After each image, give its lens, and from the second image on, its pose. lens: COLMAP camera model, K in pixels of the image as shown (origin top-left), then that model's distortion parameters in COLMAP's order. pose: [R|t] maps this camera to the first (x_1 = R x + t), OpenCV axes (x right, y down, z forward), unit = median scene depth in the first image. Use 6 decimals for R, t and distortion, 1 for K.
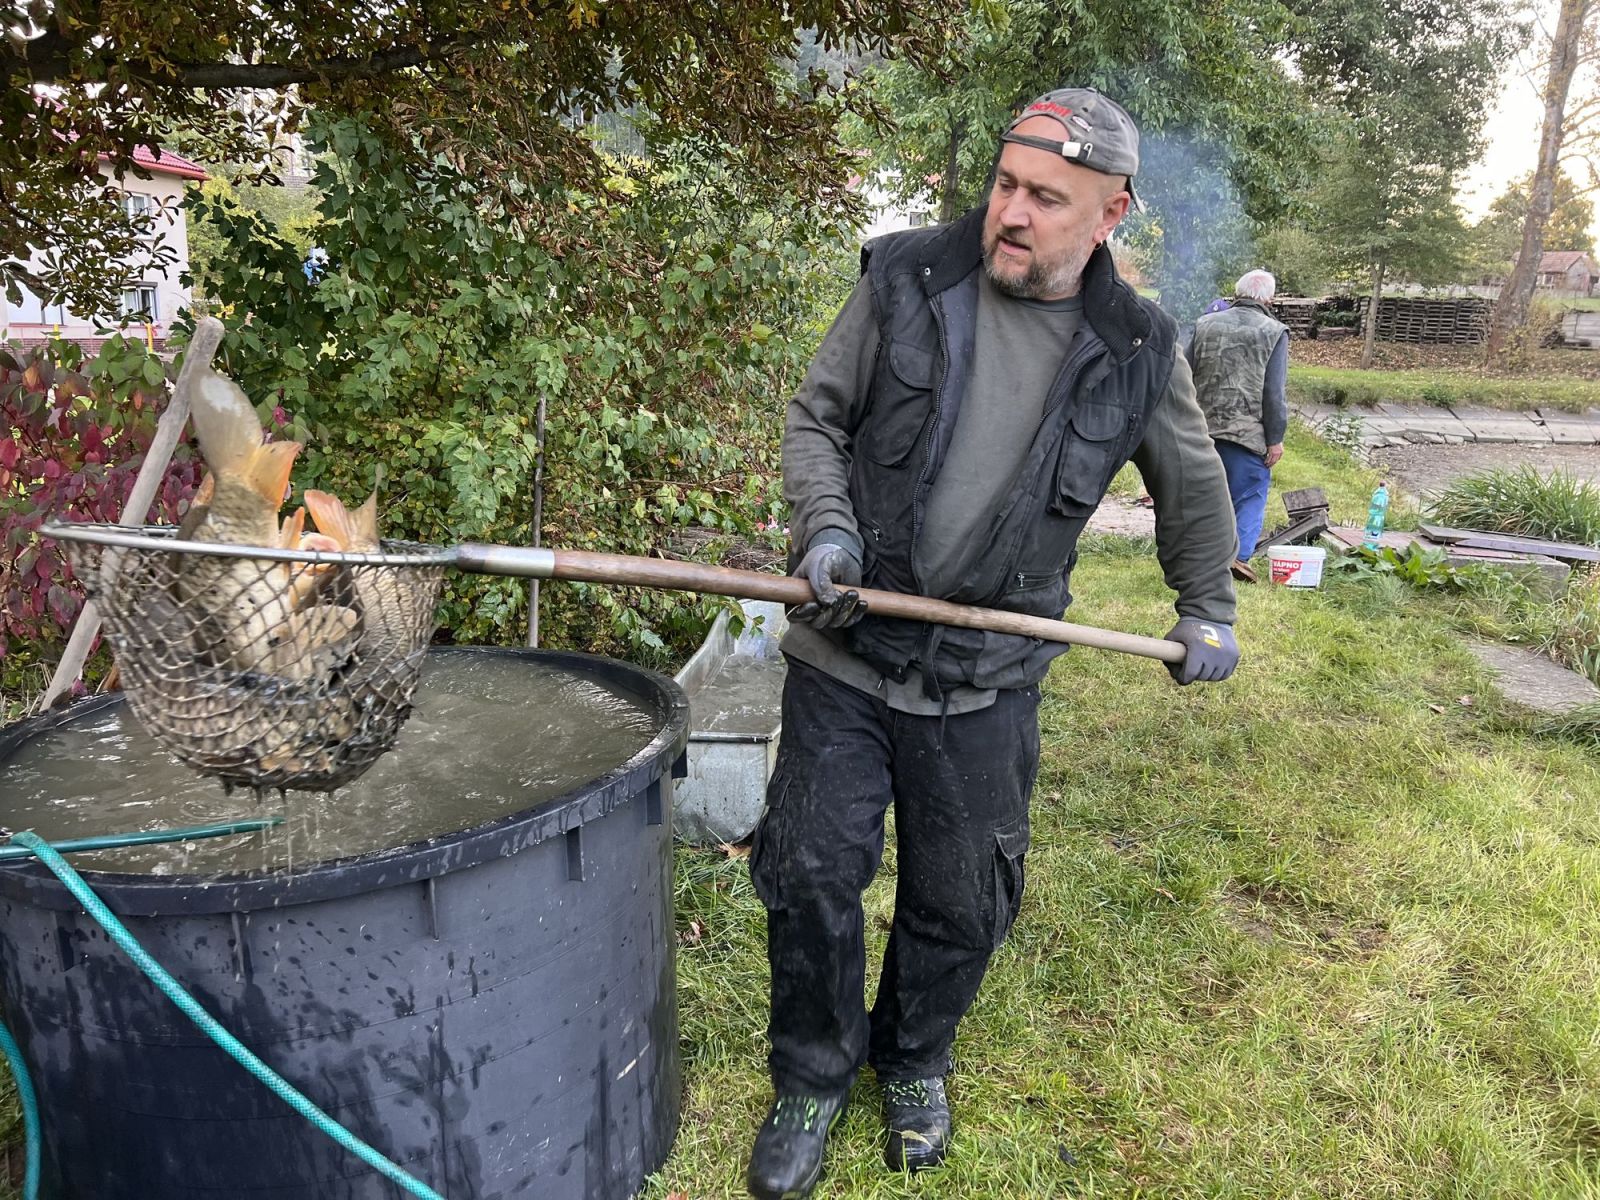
lens RADIAL K [[1210.8, 0, 789.0], [0, 1210.8, 609.1], [0, 0, 1]] dist [0.069710, -0.076896]
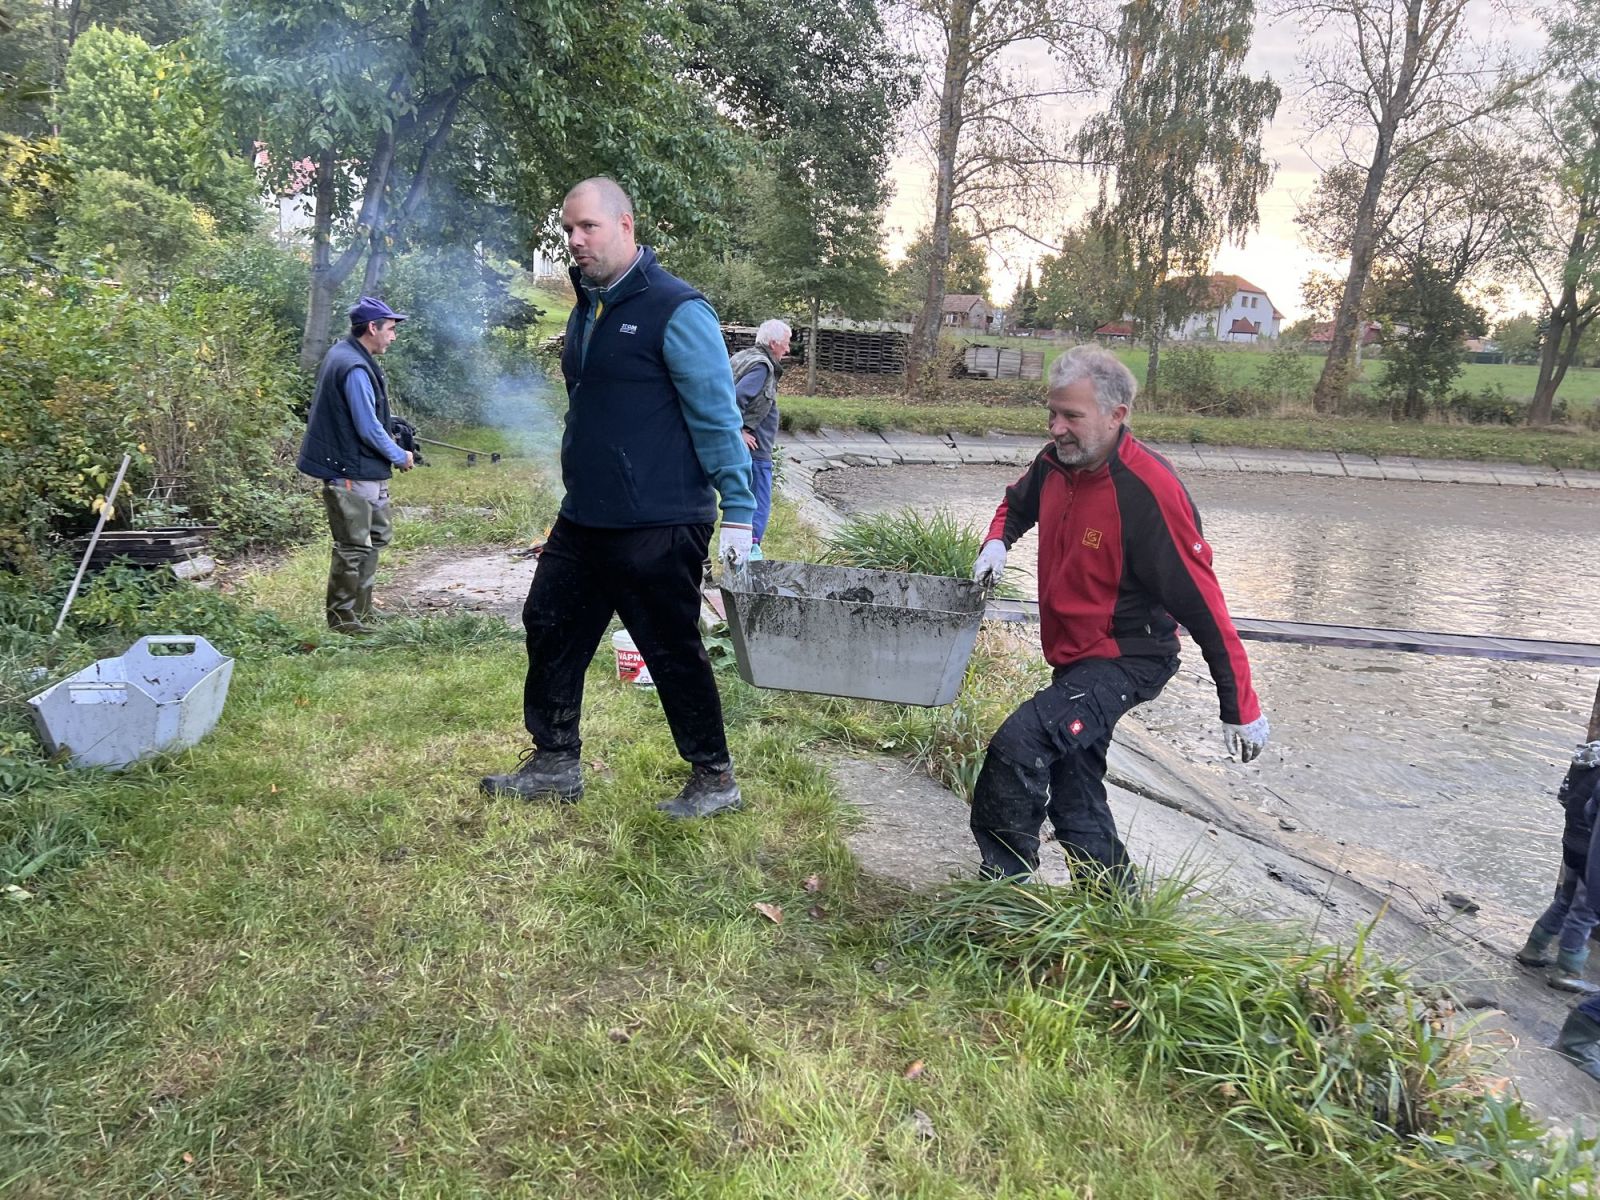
lens RADIAL K [[1210.8, 0, 796.6], [0, 1210.8, 610.8], [0, 0, 1]] dist [0.069710, -0.076896]
pose [[0.916942, -0.064085, 0.393840, 0.249266], [0.070325, 0.997523, -0.001415, -0.067984], [-0.392774, 0.028994, 0.919178, 0.326350]]
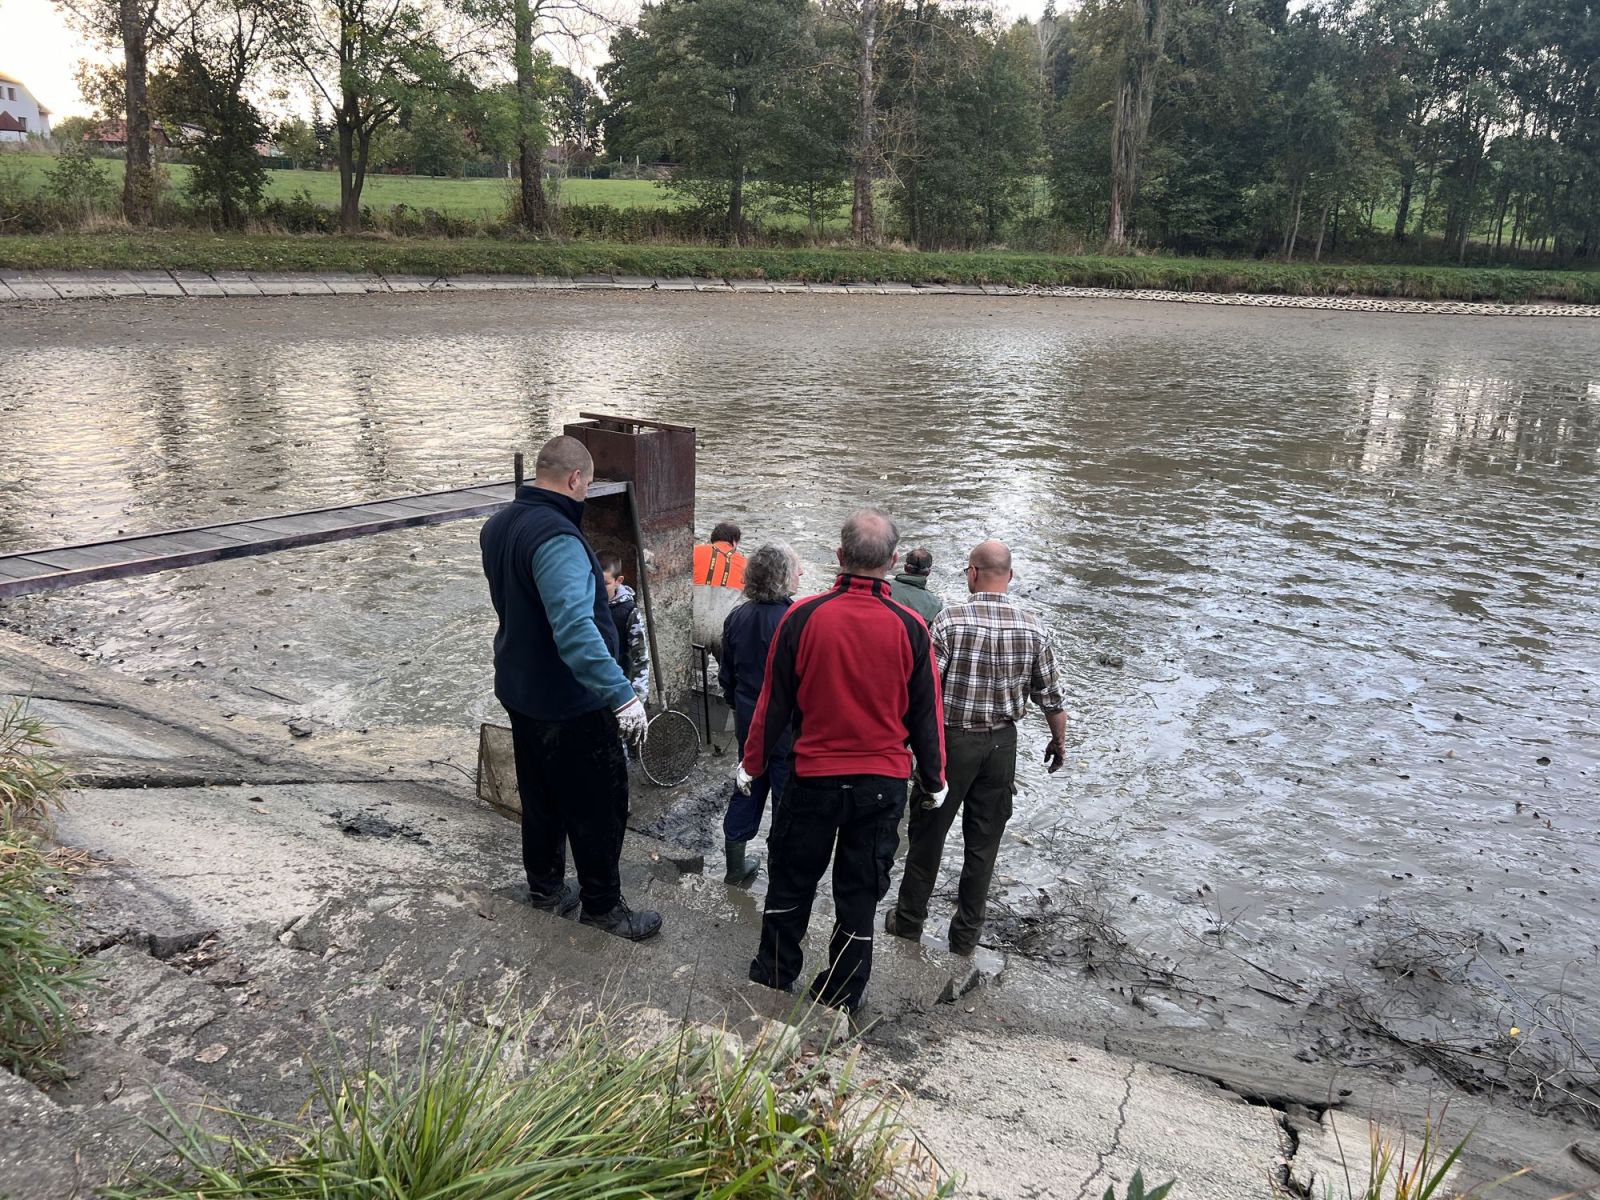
lens RADIAL K [[1210.8, 0, 792.2], [0, 1210.8, 589.5], [0, 0, 1]] dist [0.069710, -0.076896]
pose [[0.271024, -0.299301, 0.914858, 0.361206], [0.198262, 0.947409, 0.251215, -0.133033], [-0.941933, 0.113296, 0.316111, 0.543101]]
